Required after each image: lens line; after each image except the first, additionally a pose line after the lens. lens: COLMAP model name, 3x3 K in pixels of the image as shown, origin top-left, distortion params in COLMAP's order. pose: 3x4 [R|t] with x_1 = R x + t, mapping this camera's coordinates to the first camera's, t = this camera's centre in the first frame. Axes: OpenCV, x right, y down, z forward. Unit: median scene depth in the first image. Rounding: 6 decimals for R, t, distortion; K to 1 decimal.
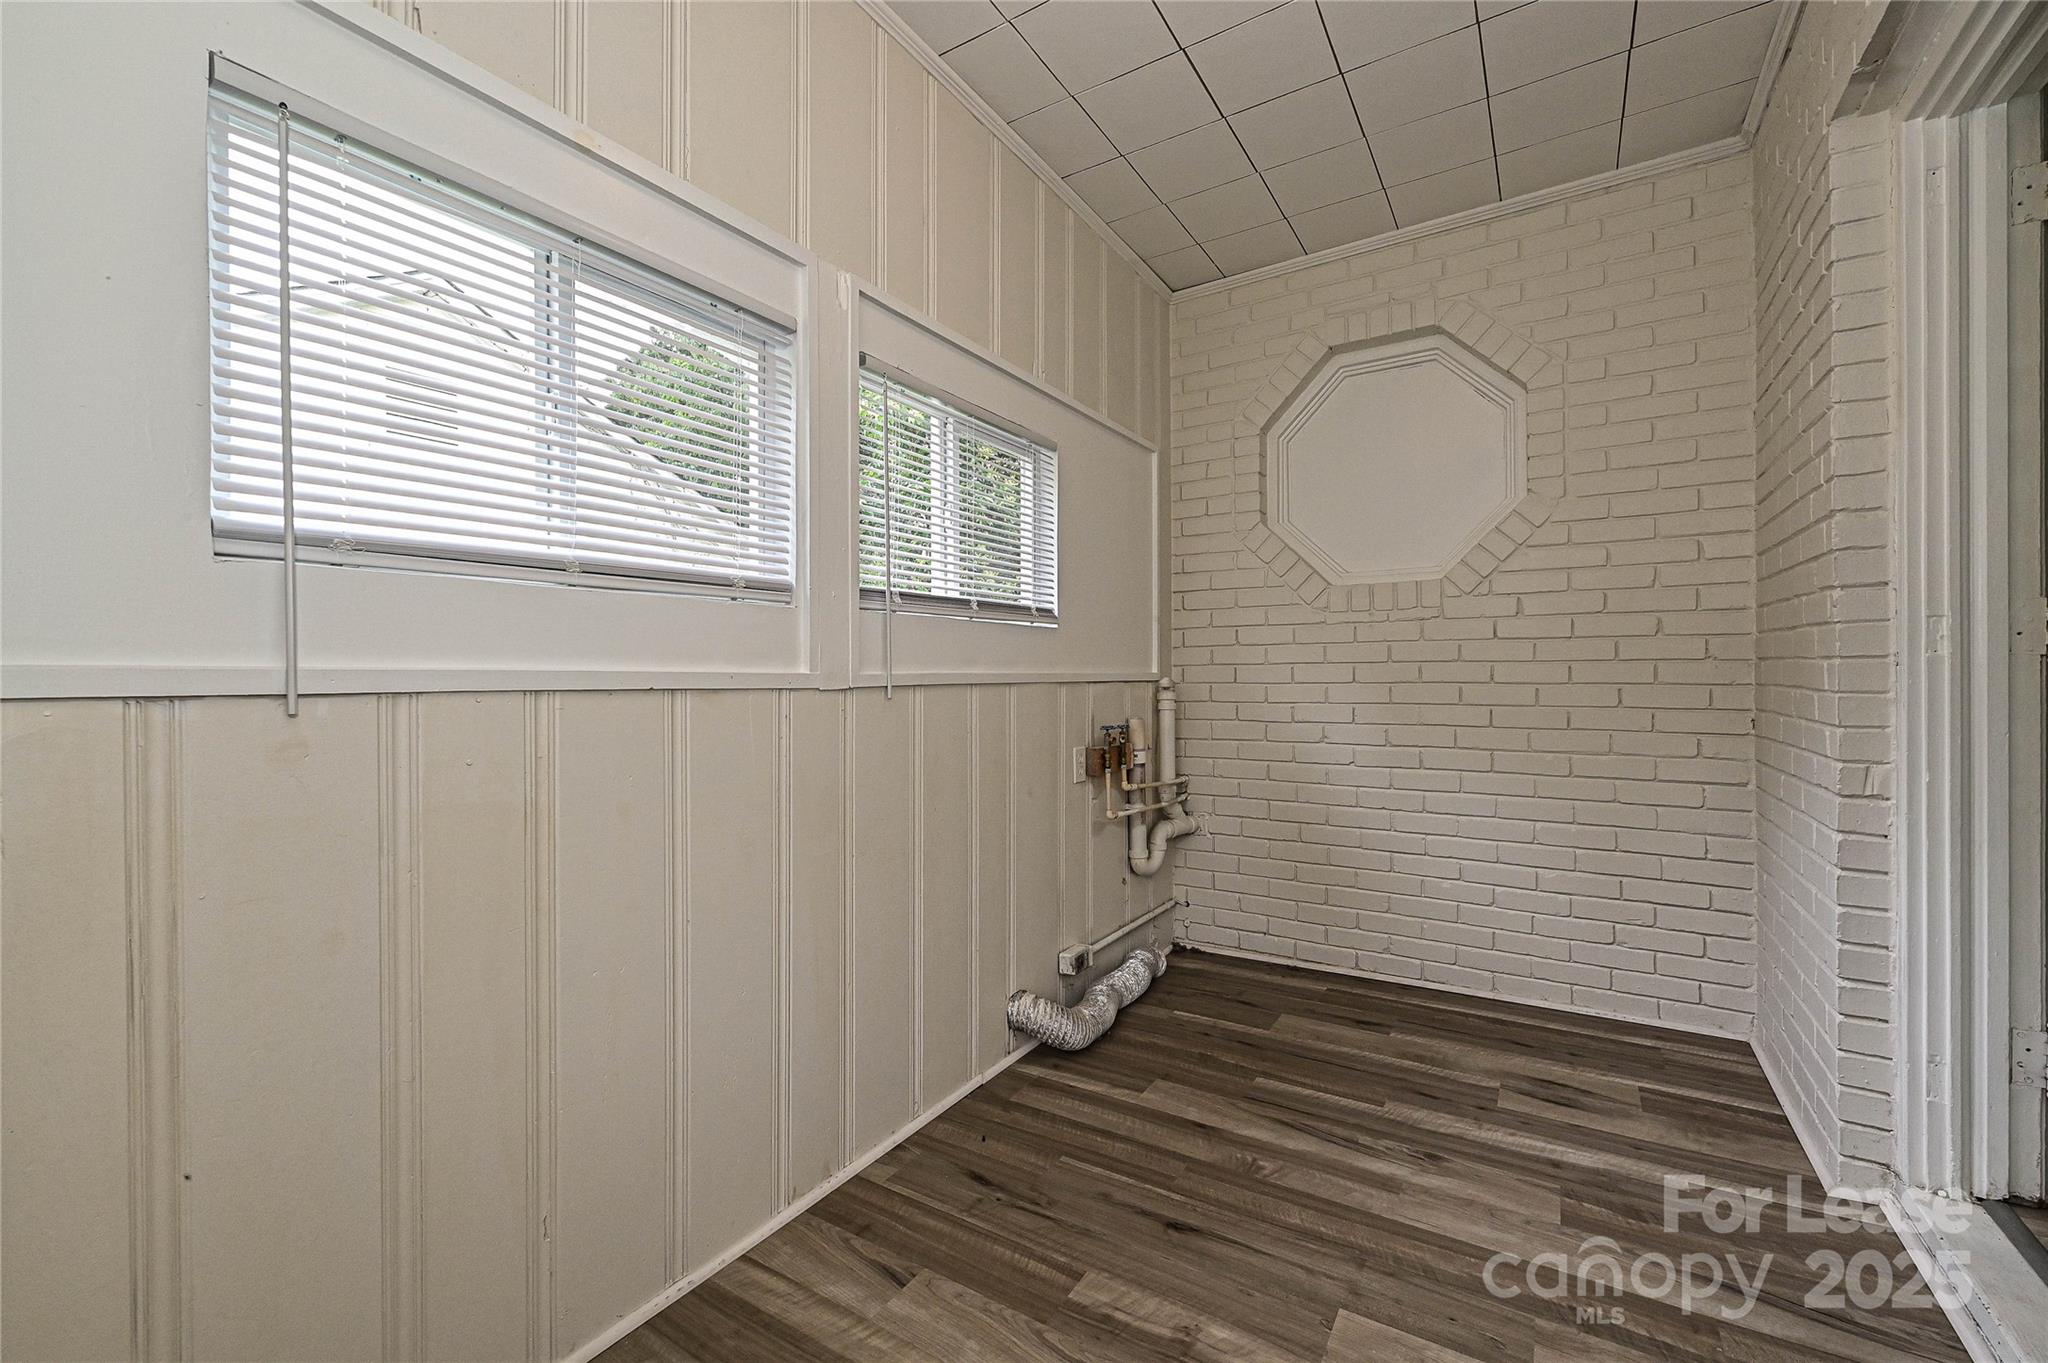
lens RADIAL K [[819.6, 0, 1034.4], [0, 819.6, 674.3], [0, 0, 1]] dist [-0.001187, 0.000104]
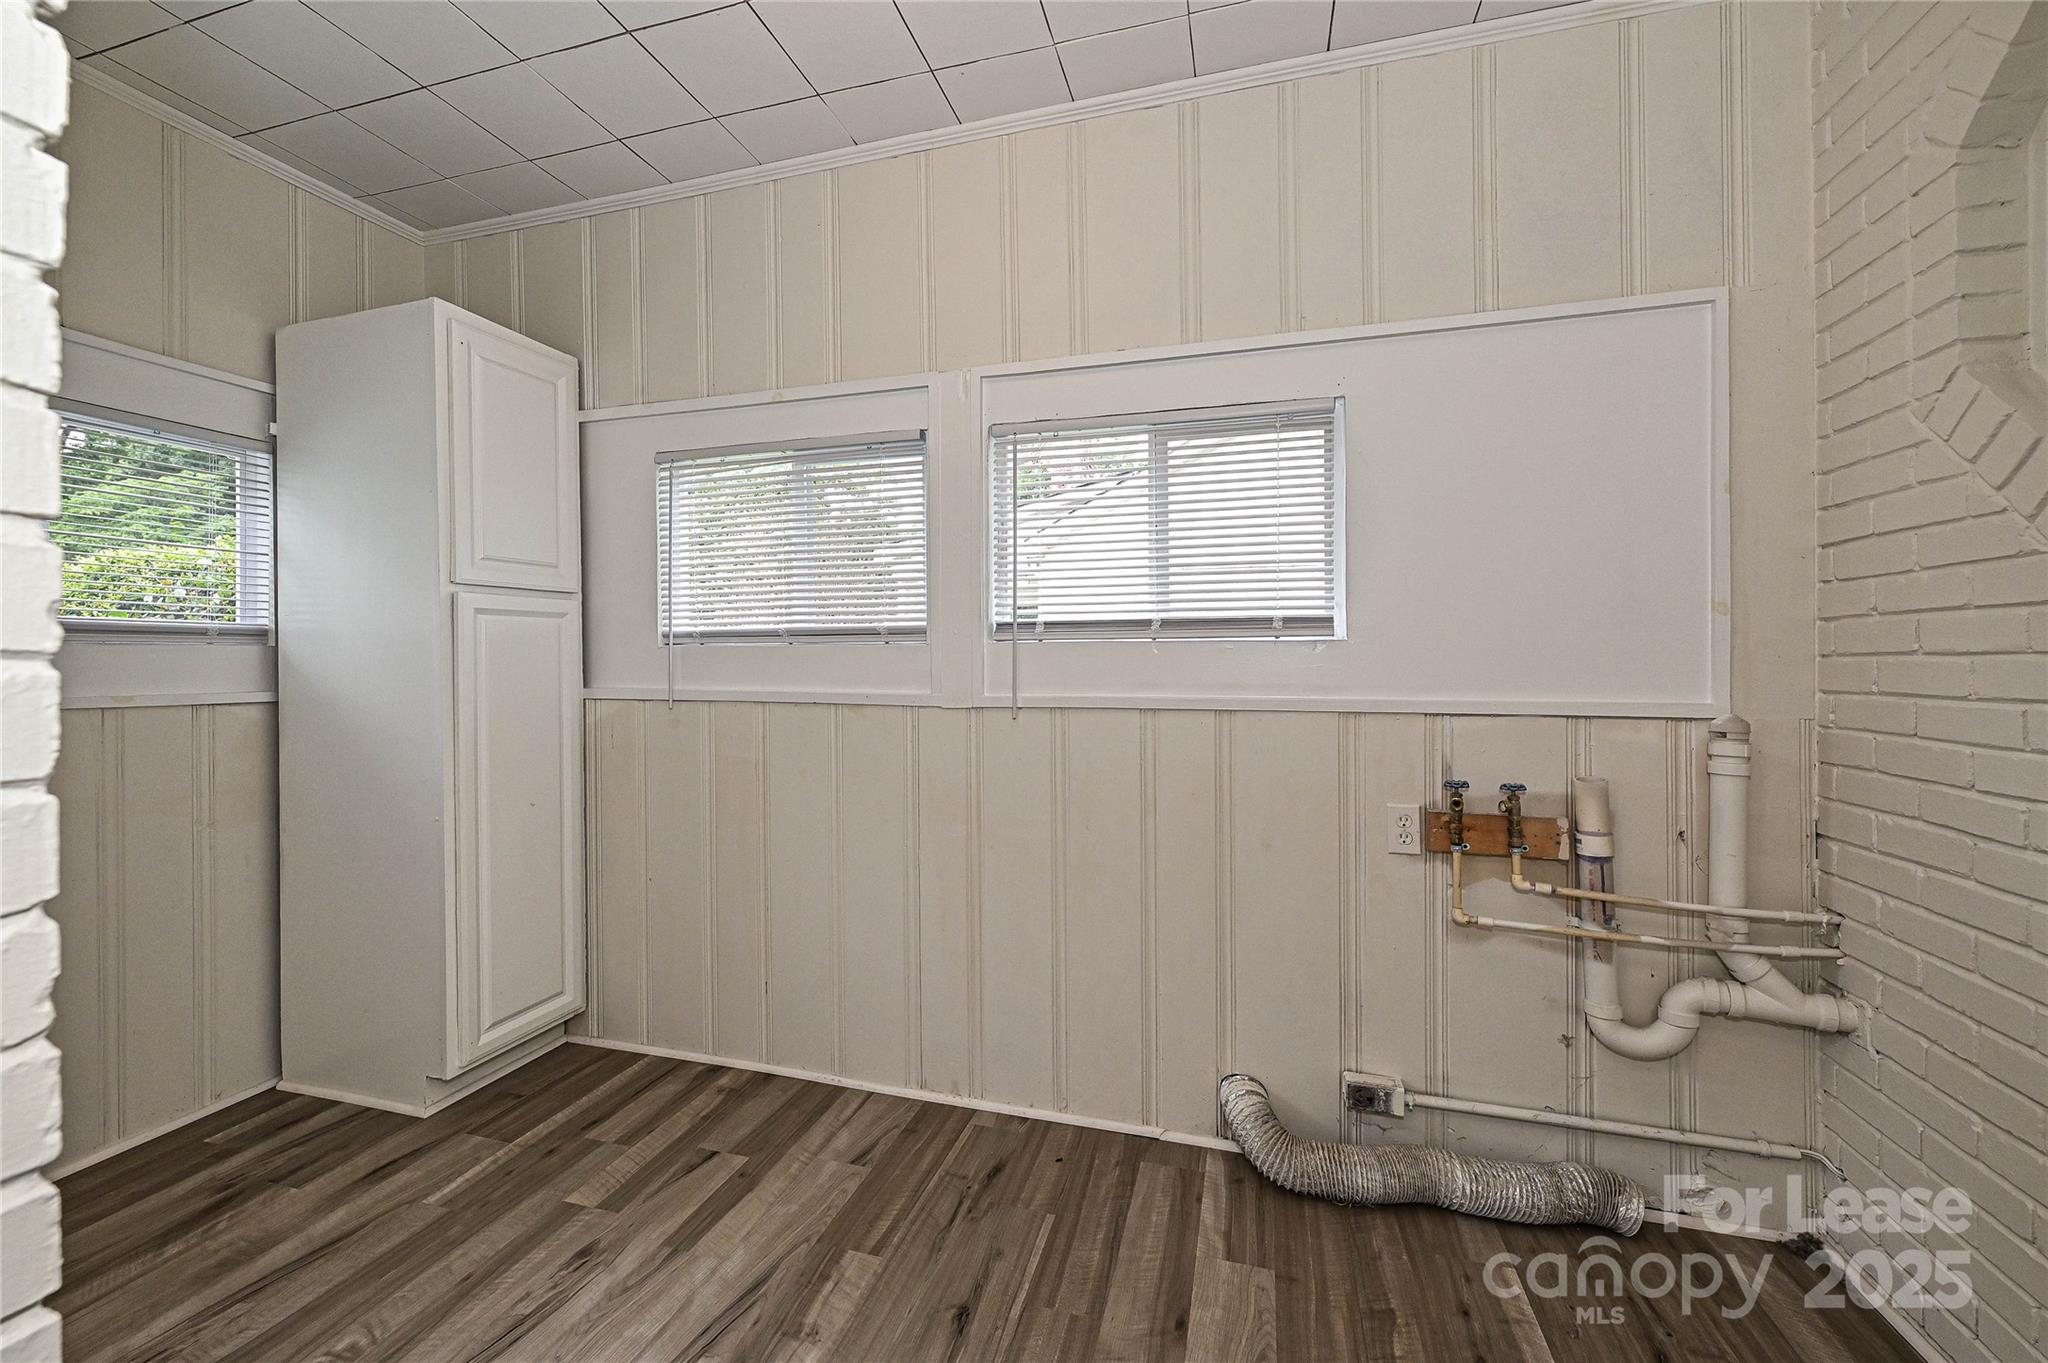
lens RADIAL K [[819.6, 0, 1018.6], [0, 819.6, 663.2], [0, 0, 1]] dist [-0.001187, 0.000104]
pose [[0.284549, 0.006274, -0.958641, 0.986366], [-0.001611, 0.999980, 0.006067, -0.057918], [0.958660, -0.000182, 0.284553, 0.738026]]
